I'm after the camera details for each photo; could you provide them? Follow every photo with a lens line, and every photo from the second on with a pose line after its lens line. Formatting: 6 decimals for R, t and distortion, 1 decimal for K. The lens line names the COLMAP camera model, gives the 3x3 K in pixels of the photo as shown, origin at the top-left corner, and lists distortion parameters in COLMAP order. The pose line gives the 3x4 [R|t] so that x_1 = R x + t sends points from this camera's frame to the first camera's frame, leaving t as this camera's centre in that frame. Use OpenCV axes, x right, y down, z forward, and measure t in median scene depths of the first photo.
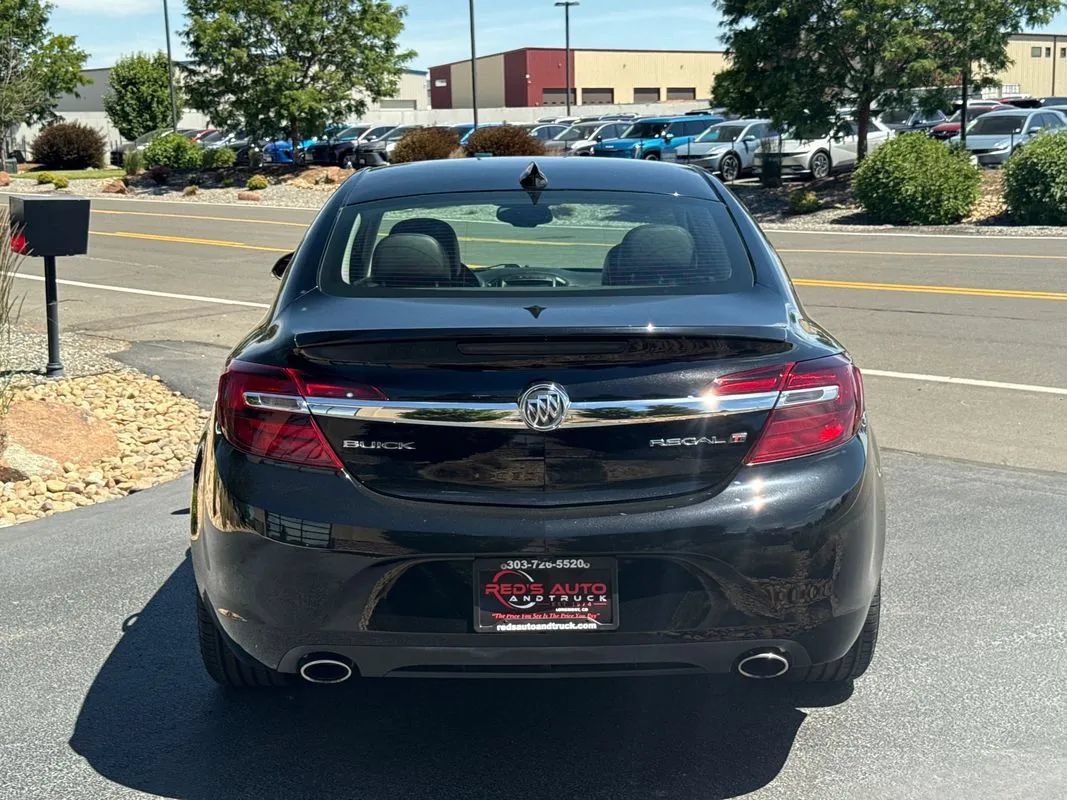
lens RADIAL K [[1498.6, 0, 518.4], [0, 1498.6, 417.6], [0, 0, 1]] dist [0.211625, -0.469352]
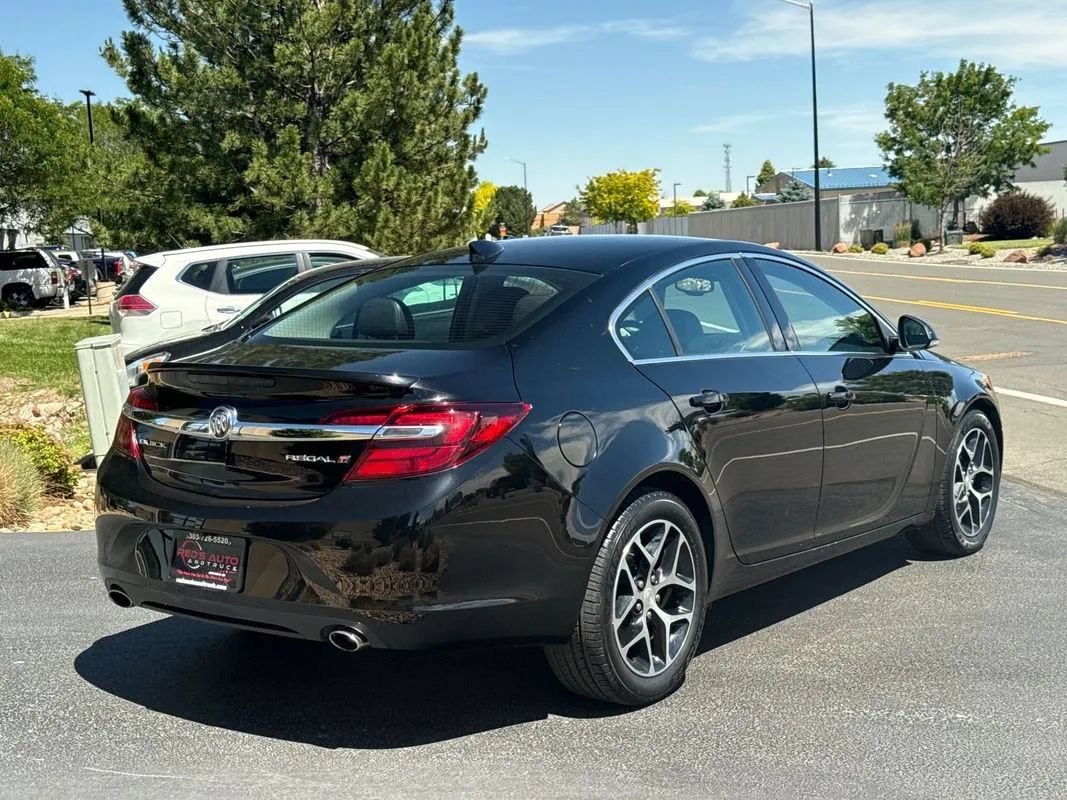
lens RADIAL K [[1508.1, 0, 509.9], [0, 1508.1, 416.6], [0, 0, 1]] dist [0.219088, -0.522925]
pose [[0.789365, 0.064756, -0.610499, 0.135951], [-0.092589, 0.995604, -0.014111, -0.002319], [0.606902, 0.067664, 0.791891, 0.008430]]
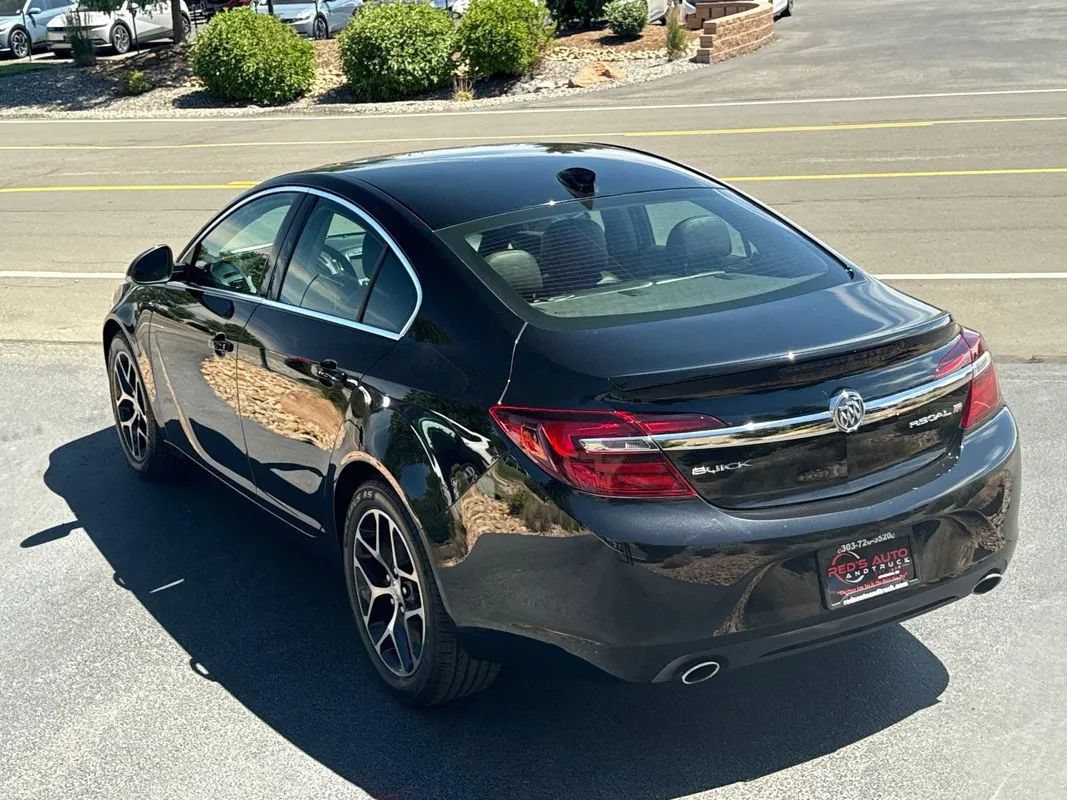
lens RADIAL K [[1508.1, 0, 509.9], [0, 1508.1, 416.6], [0, 0, 1]] dist [0.219088, -0.522925]
pose [[0.873081, -0.168701, 0.457460, -0.096816], [0.126039, 0.984434, 0.122487, -0.023213], [-0.471003, -0.049283, 0.880754, 0.009917]]
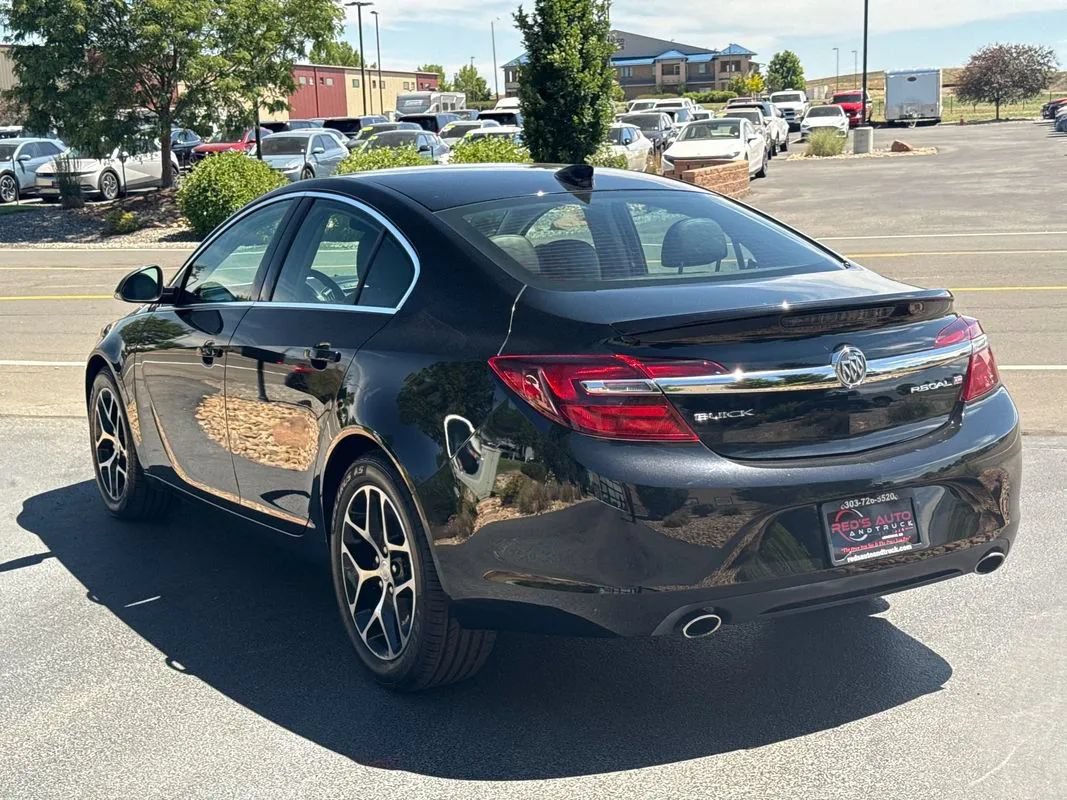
lens RADIAL K [[1512.9, 0, 527.3], [0, 1512.9, 404.5], [0, 0, 1]] dist [0.207918, -0.478551]
pose [[0.862017, -0.095454, 0.497810, -0.100823], [0.107188, 0.994226, 0.005032, -0.001371], [-0.495416, 0.049022, 0.867272, 0.012932]]
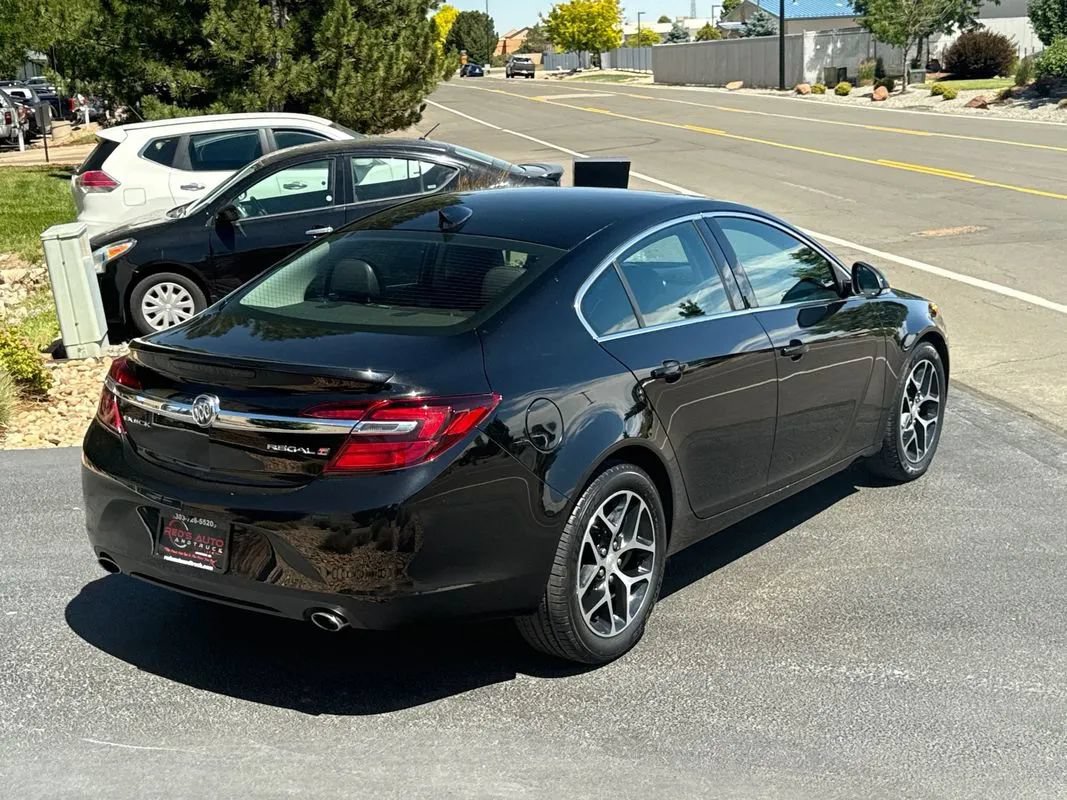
lens RADIAL K [[1502.2, 0, 512.4], [0, 1502.2, 398.3], [0, 0, 1]] dist [0.206296, -0.460297]
pose [[0.805416, 0.124660, -0.579452, 0.138235], [-0.092507, 0.992090, 0.084851, -0.021428], [0.585446, -0.014737, 0.810577, 0.000843]]
